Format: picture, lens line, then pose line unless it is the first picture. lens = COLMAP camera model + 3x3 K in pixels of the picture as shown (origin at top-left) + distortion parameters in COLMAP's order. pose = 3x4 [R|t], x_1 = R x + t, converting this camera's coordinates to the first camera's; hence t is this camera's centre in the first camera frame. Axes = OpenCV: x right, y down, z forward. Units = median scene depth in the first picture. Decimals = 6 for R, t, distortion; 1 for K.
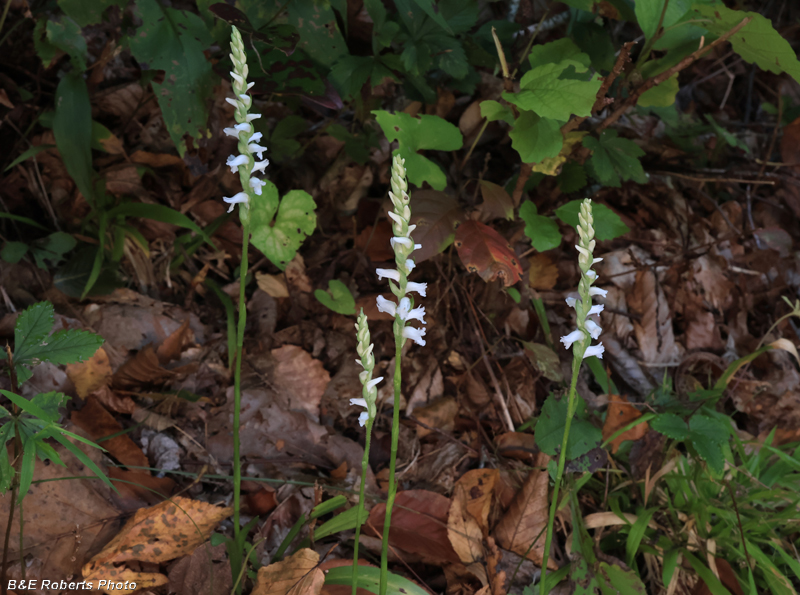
lens RADIAL K [[1594.5, 0, 400.2], [0, 1594.5, 298.0], [0, 0, 1]] dist [-0.060281, 0.000000]
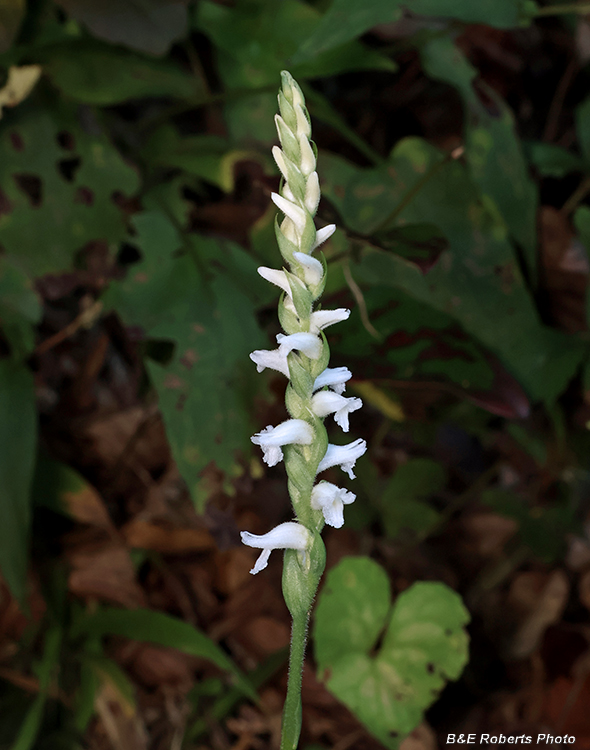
lens RADIAL K [[2377.1, 0, 297.4], [0, 2377.1, 375.1], [0, 0, 1]] dist [0.298971, 0.000000]
pose [[0.992580, 0.025028, -0.118988, -0.020280], [-0.045988, 0.983167, -0.176829, -0.000318], [0.112559, 0.180989, 0.977023, 0.283967]]
